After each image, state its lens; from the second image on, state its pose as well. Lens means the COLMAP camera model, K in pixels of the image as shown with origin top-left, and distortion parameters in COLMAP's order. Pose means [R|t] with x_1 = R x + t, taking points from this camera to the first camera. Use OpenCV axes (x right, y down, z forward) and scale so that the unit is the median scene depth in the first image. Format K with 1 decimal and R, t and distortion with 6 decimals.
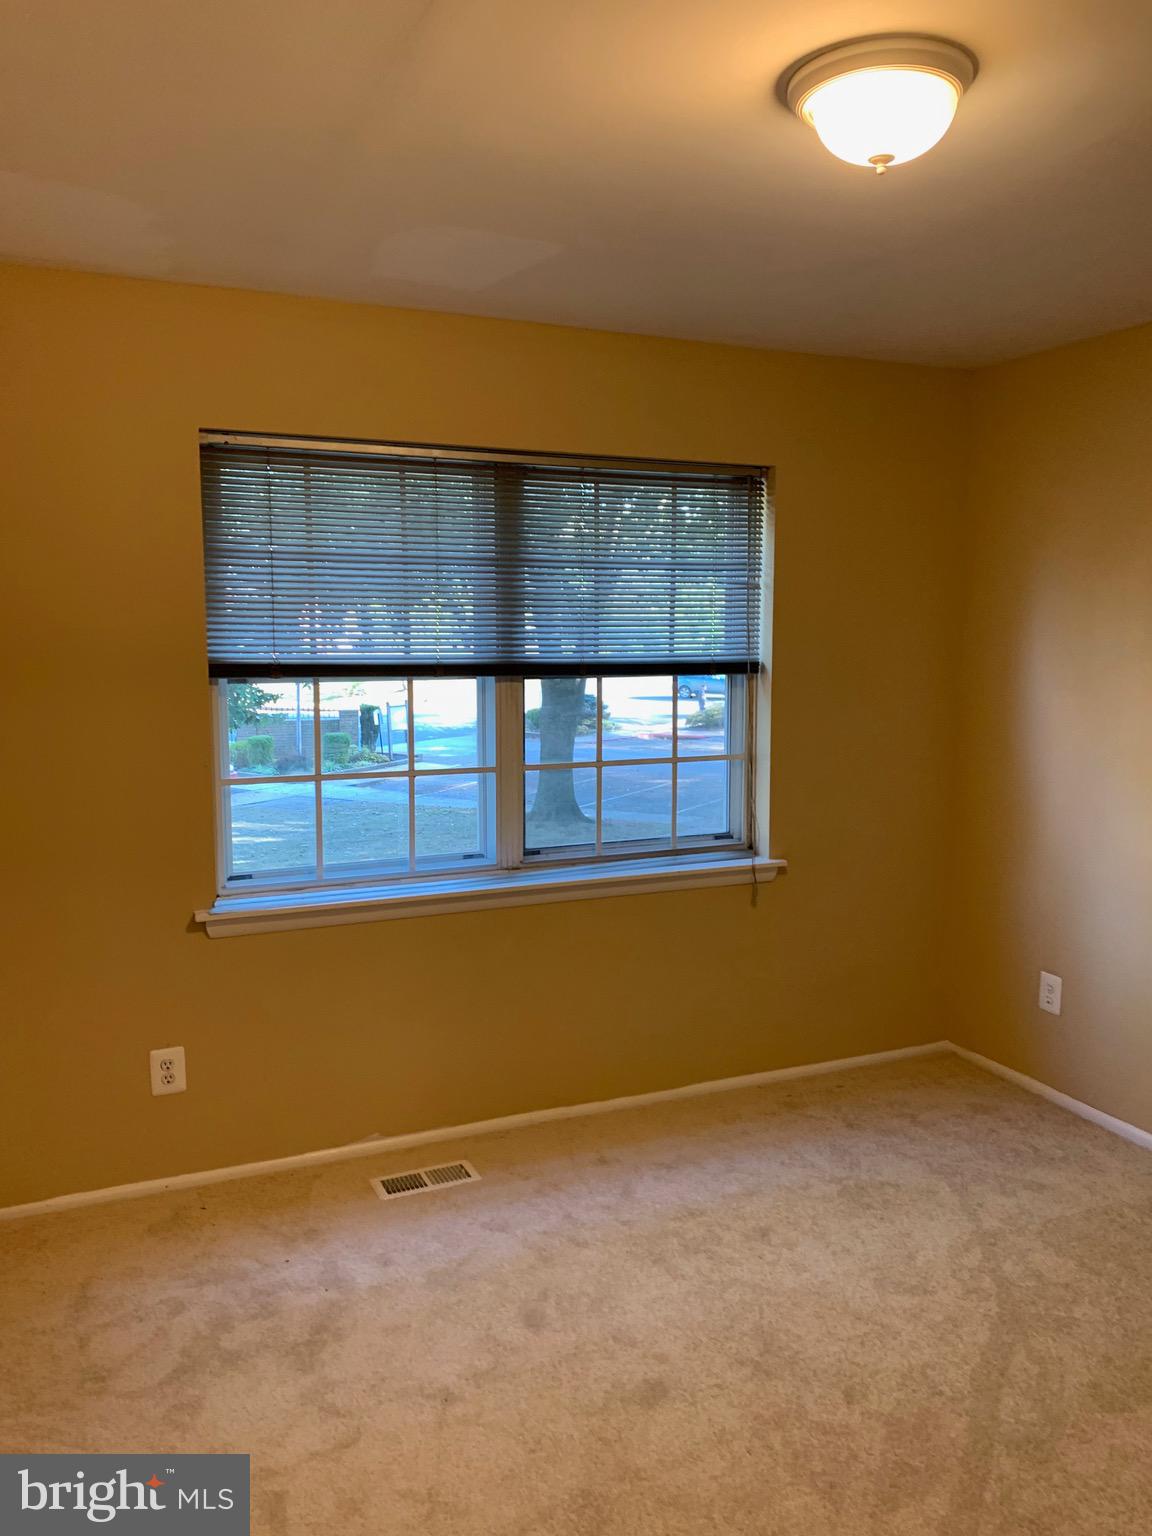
lens RADIAL K [[1159.3, 0, 570.5], [0, 1159.3, 766.5], [0, 0, 1]] dist [0.012333, -0.008261]
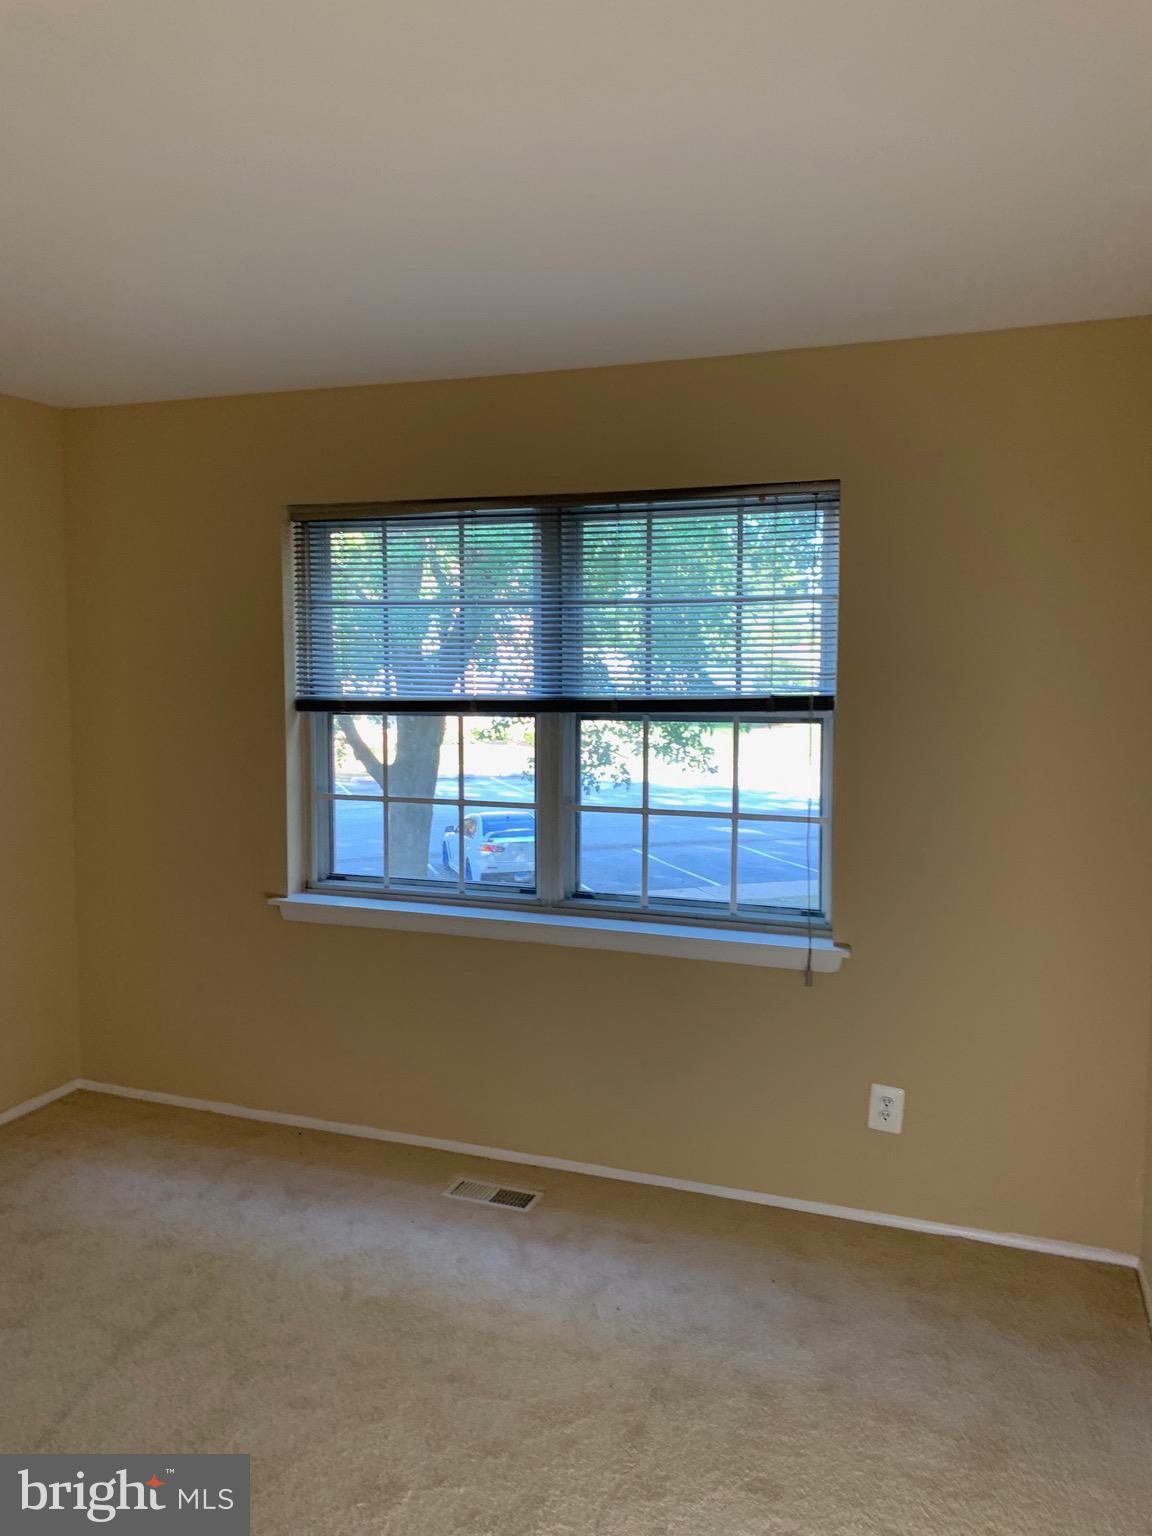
lens RADIAL K [[1159.3, 0, 572.8], [0, 1159.3, 767.1], [0, 0, 1]] dist [0.012333, -0.008261]
pose [[0.723793, 0.063410, -0.687097, 0.655591], [-0.090305, 0.995909, -0.003218, -0.031887], [0.684082, 0.064377, 0.726558, 0.280233]]
